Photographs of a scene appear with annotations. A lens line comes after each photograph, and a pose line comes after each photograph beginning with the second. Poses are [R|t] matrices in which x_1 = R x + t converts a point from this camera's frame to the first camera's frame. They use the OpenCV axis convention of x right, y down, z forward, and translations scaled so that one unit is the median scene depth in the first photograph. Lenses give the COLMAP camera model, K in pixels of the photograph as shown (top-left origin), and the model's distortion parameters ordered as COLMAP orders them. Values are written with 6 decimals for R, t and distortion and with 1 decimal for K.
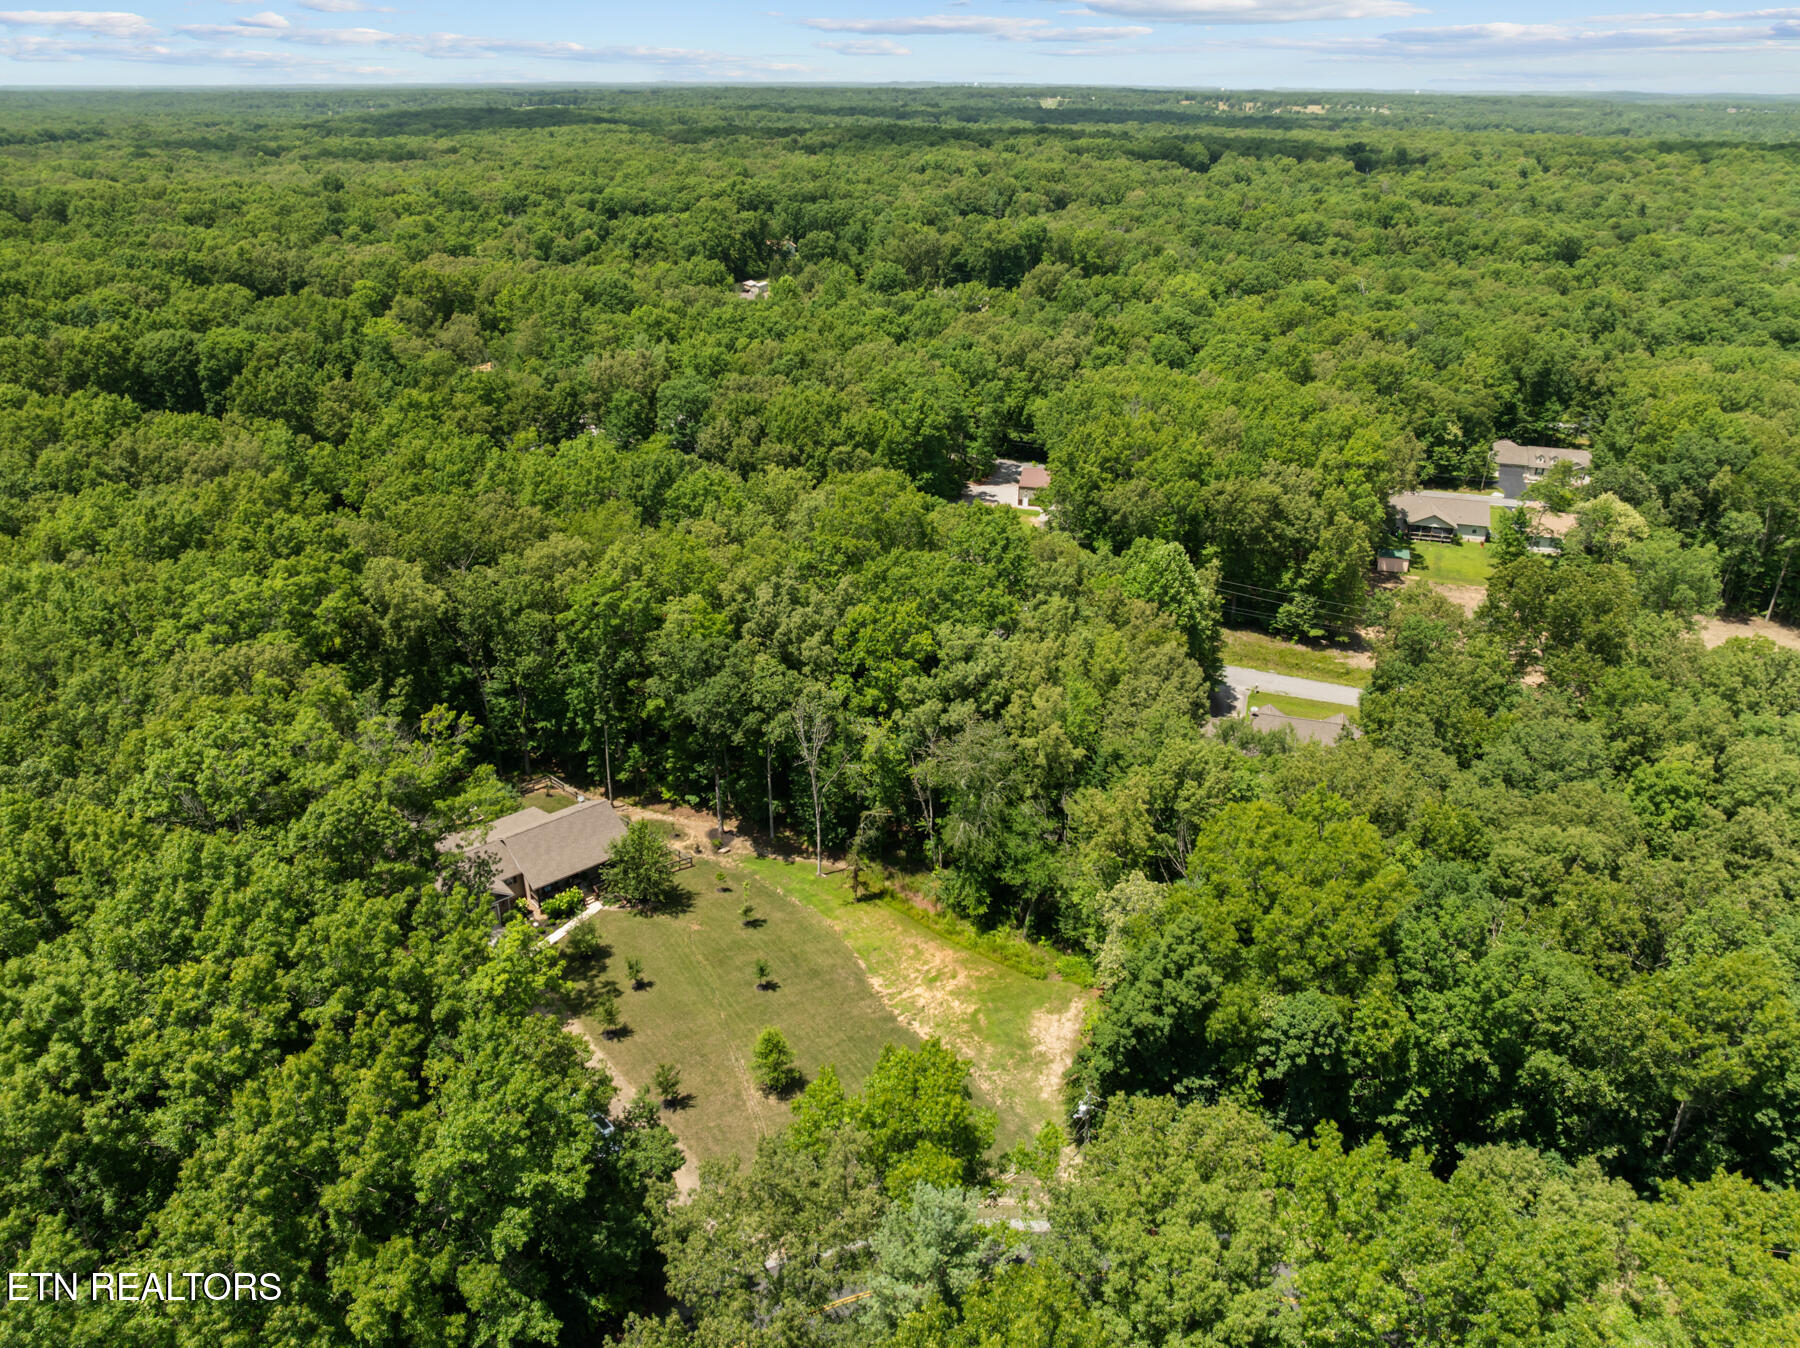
lens RADIAL K [[1259.3, 0, 900.0], [0, 1259.3, 674.0], [0, 0, 1]] dist [-0.041458, 0.003329]
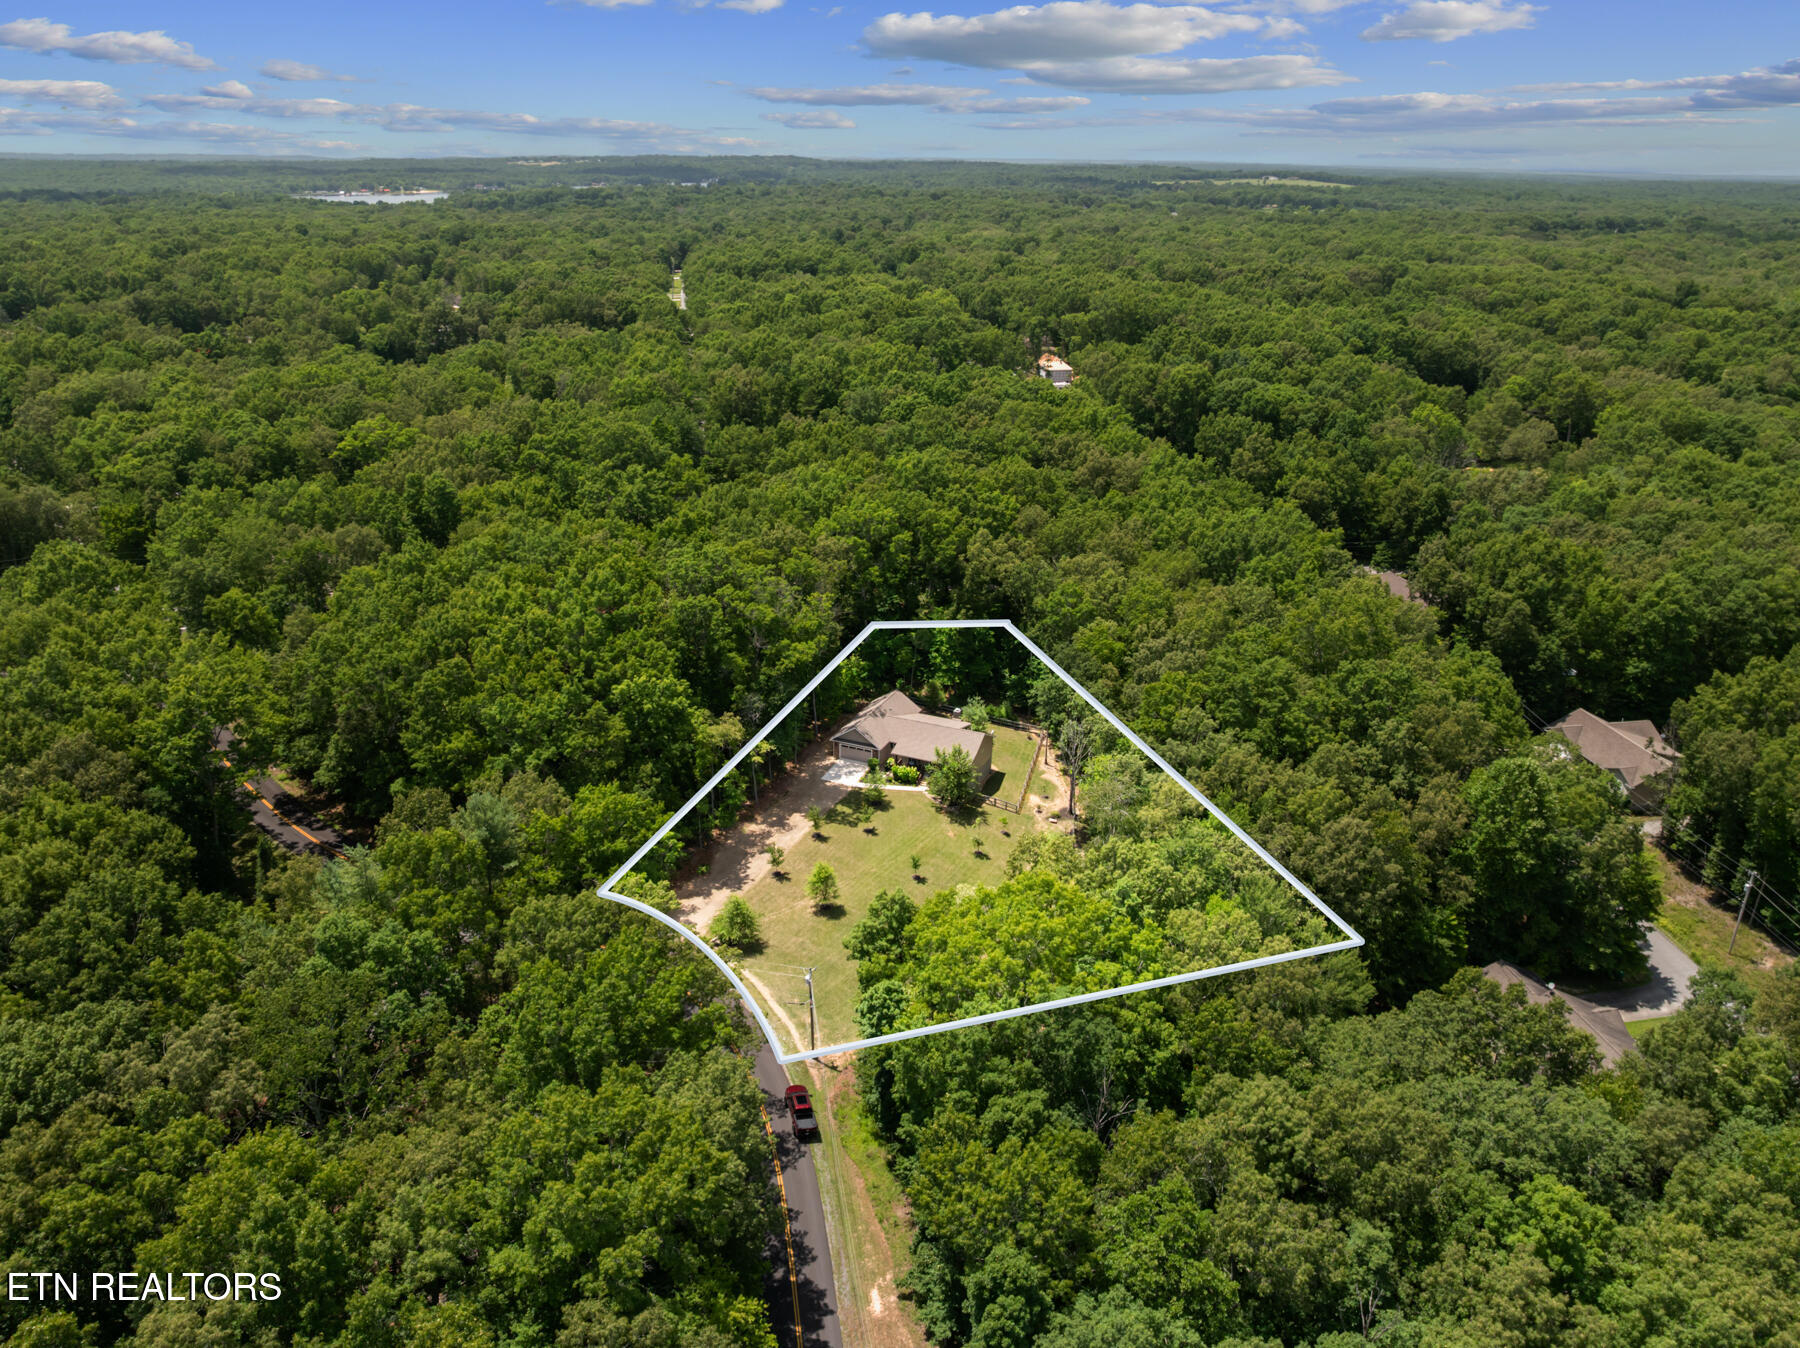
lens RADIAL K [[1259.3, 0, 900.0], [0, 1259.3, 674.0], [0, 0, 1]] dist [-0.041458, 0.003329]
pose [[0.447735, 0.346197, -0.824427, 0.785928], [-0.397065, 0.903093, 0.163590, -0.137027], [0.801169, 0.254107, 0.541809, 0.176190]]
